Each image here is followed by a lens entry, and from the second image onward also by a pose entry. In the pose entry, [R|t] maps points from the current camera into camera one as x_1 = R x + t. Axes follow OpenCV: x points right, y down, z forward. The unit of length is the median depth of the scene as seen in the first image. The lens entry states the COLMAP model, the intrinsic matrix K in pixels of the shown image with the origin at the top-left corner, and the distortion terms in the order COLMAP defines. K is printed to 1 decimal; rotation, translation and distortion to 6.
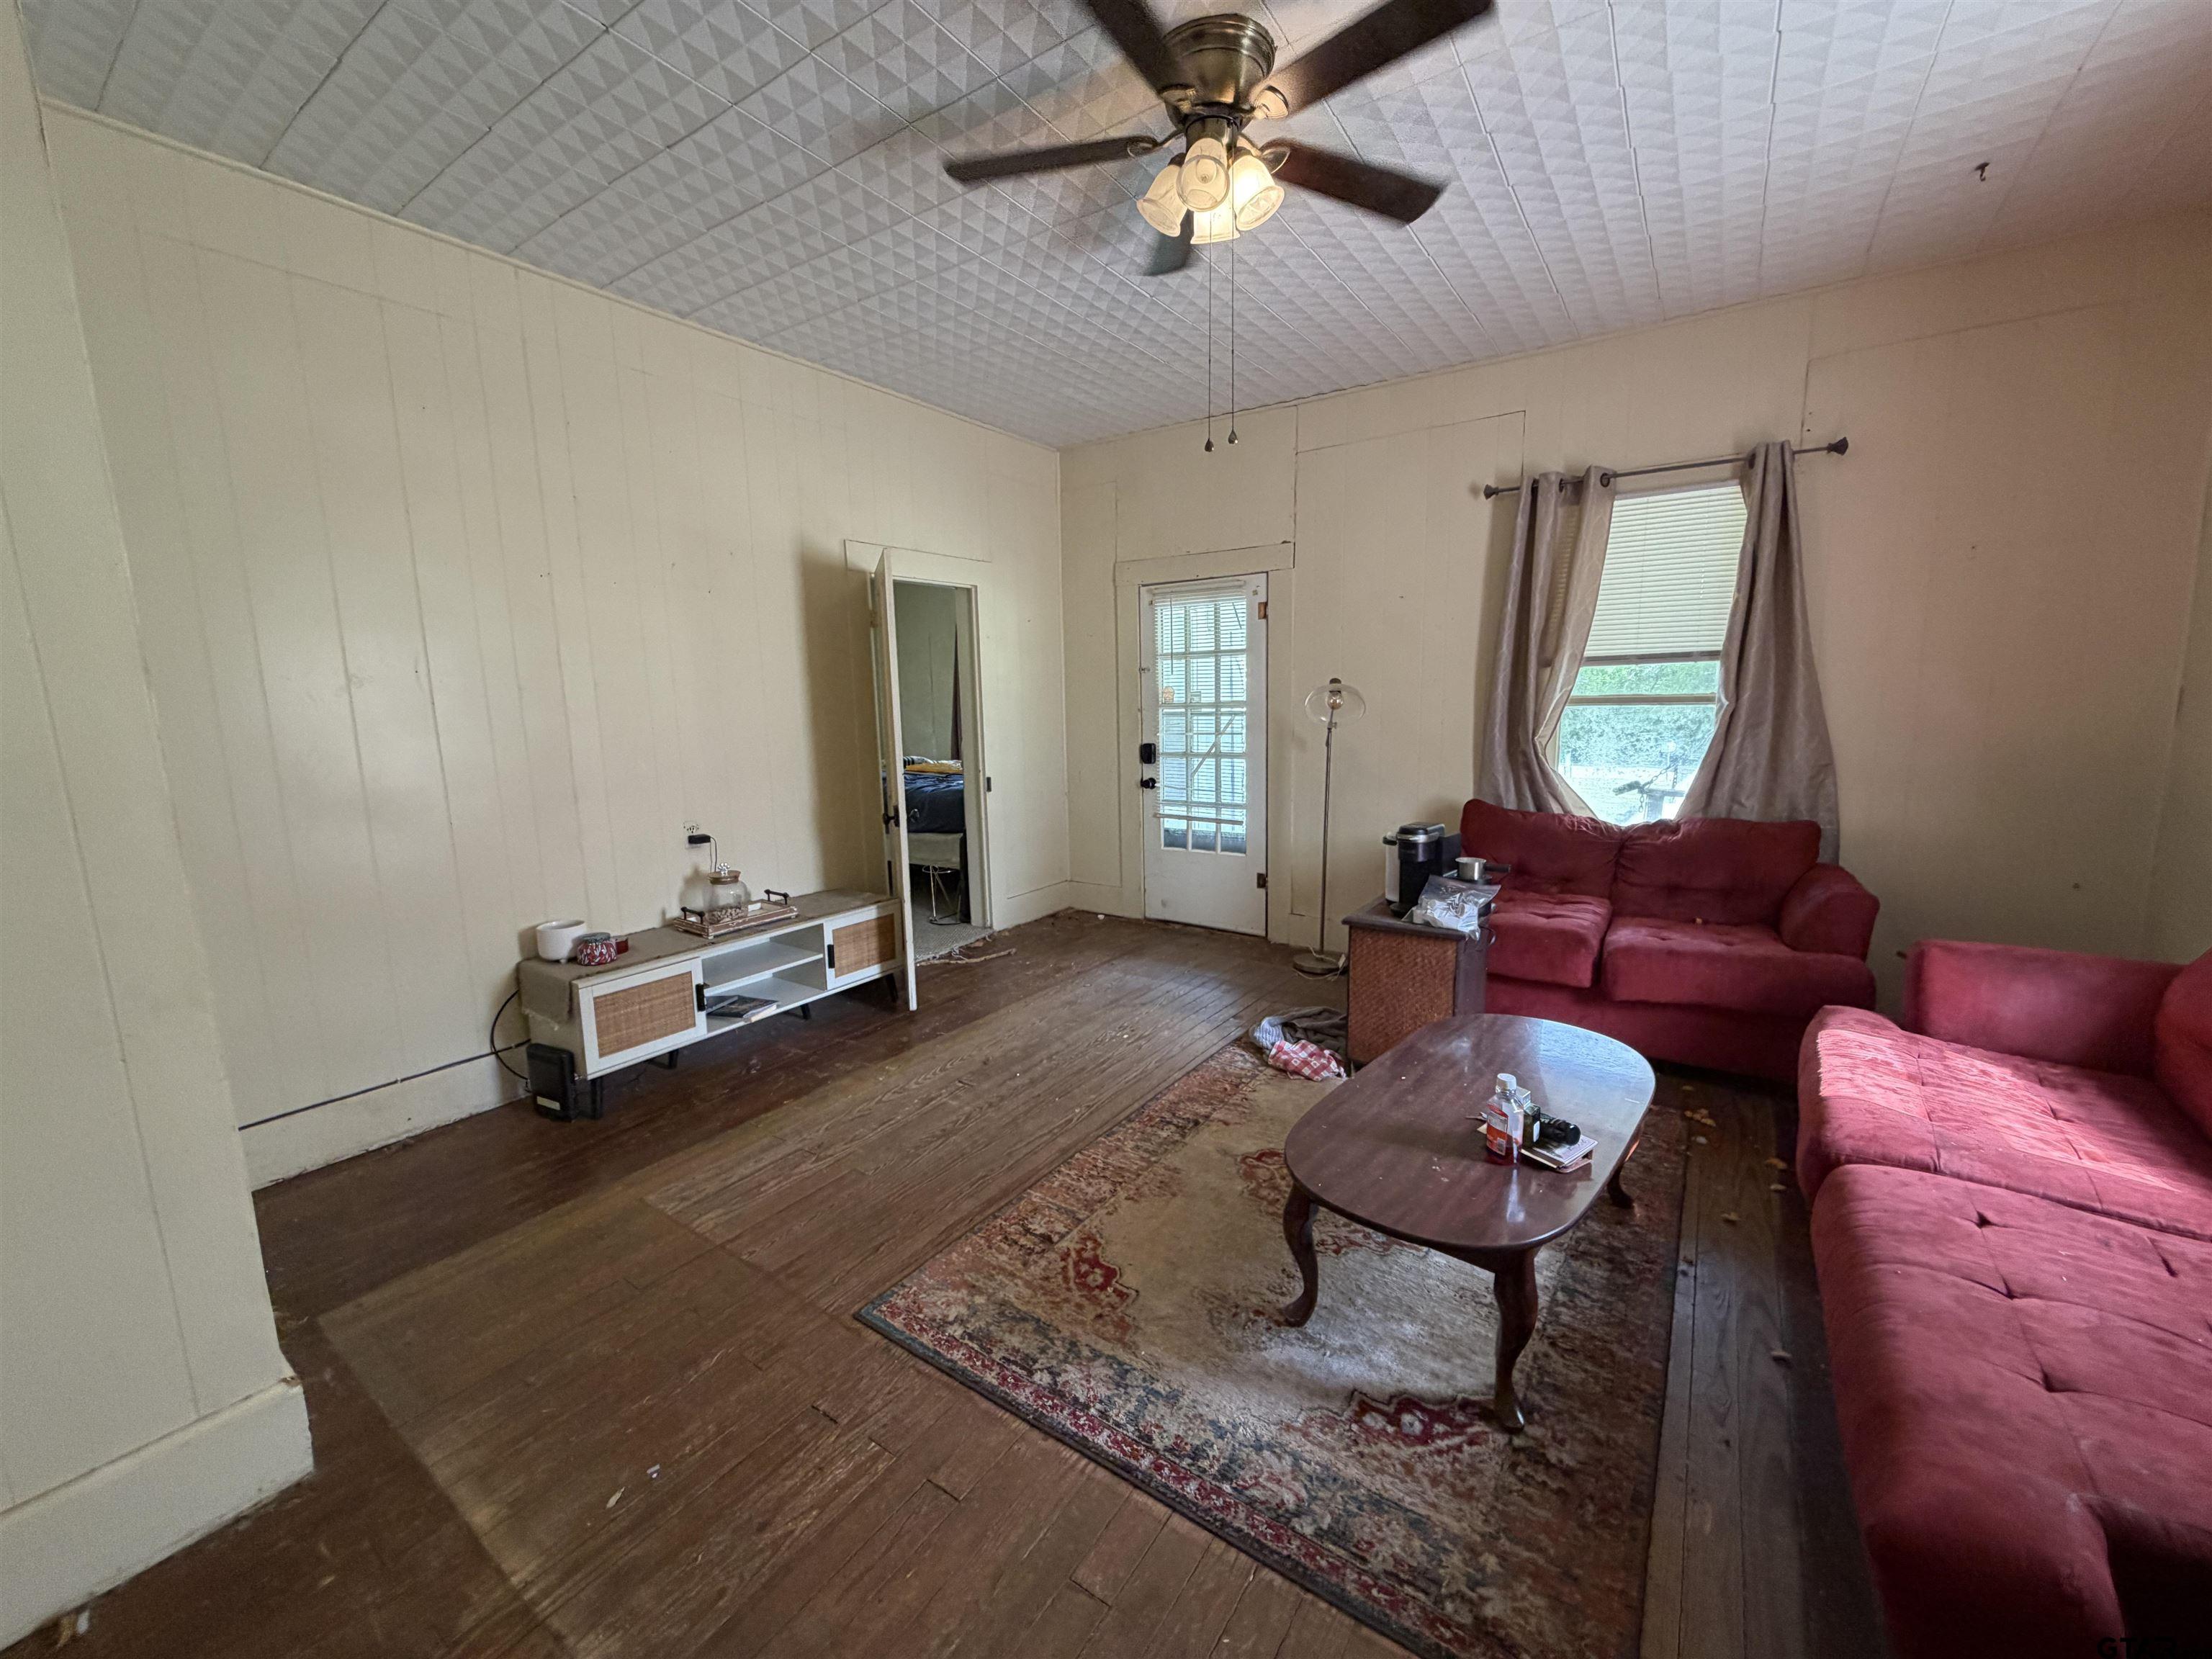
lens RADIAL K [[884.1, 0, 1098.9], [0, 884.1, 830.9], [0, 0, 1]] dist [-0.001438, 0.000407]
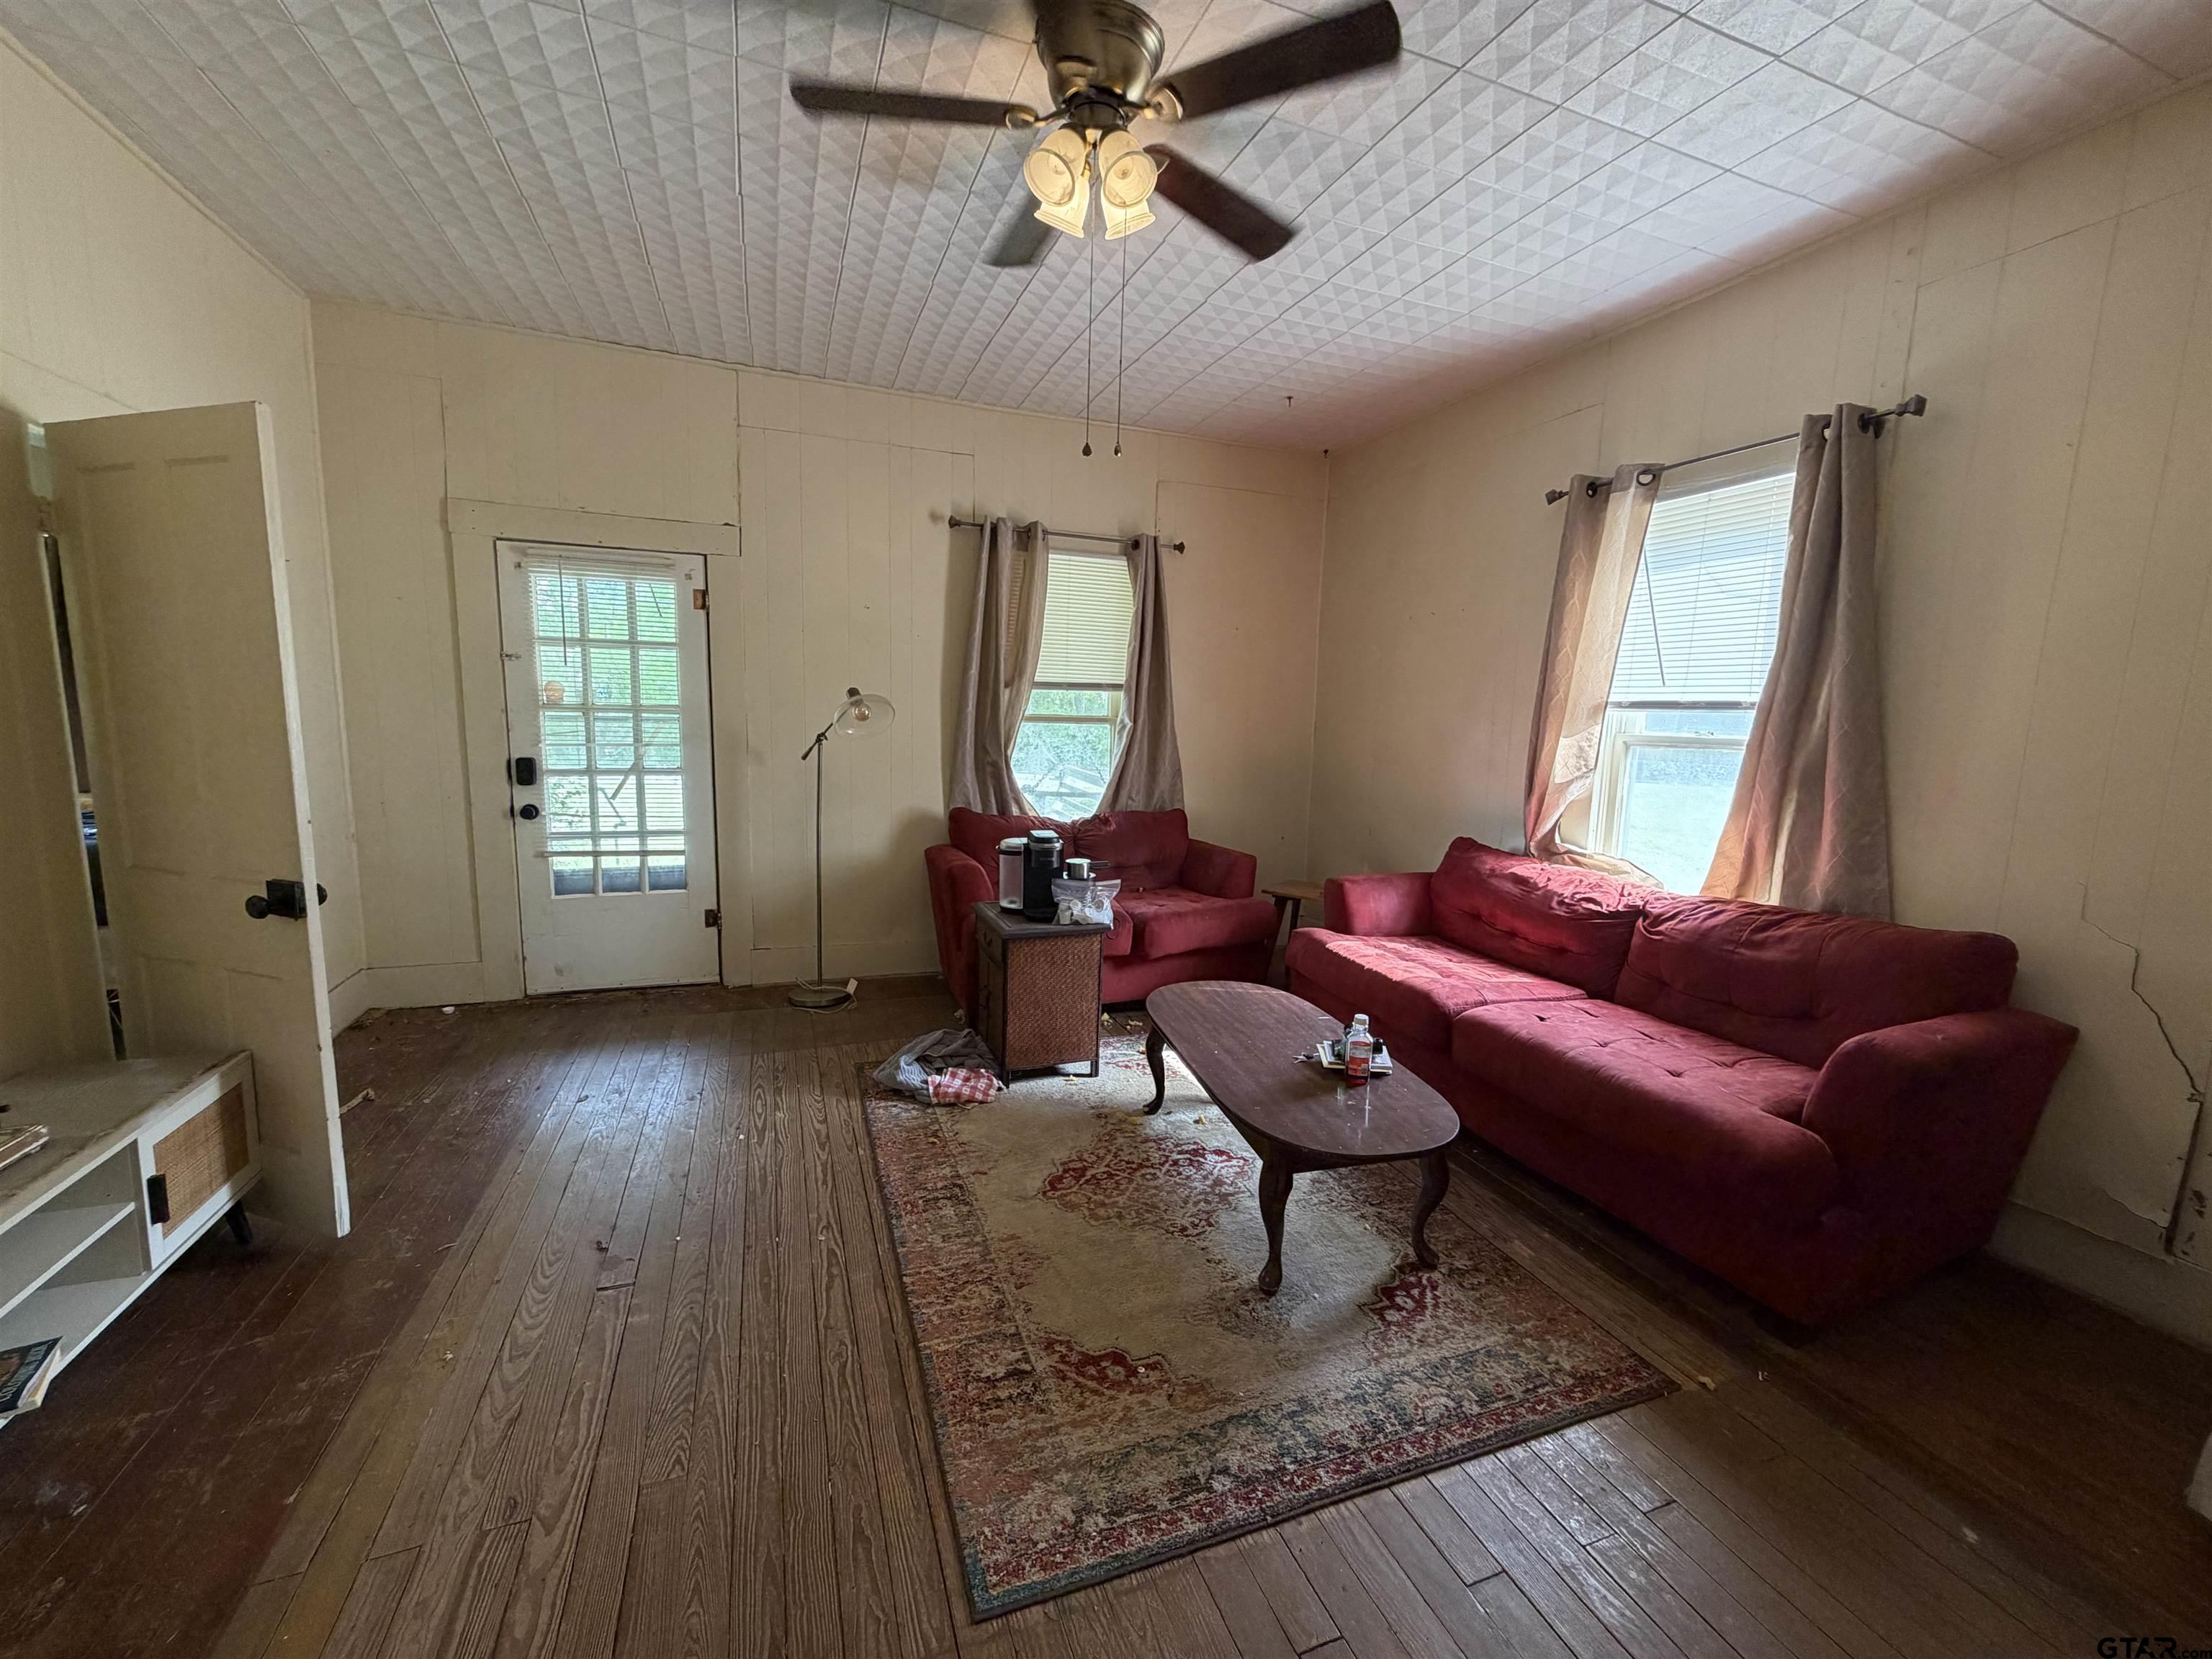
lens RADIAL K [[884.1, 0, 1098.9], [0, 884.1, 830.9], [0, 0, 1]] dist [-0.001438, 0.000407]
pose [[0.560969, -0.079172, 0.824043, -0.408032], [0.083702, 0.995740, 0.038688, -0.039005], [-0.823595, 0.047271, 0.565205, 0.285877]]
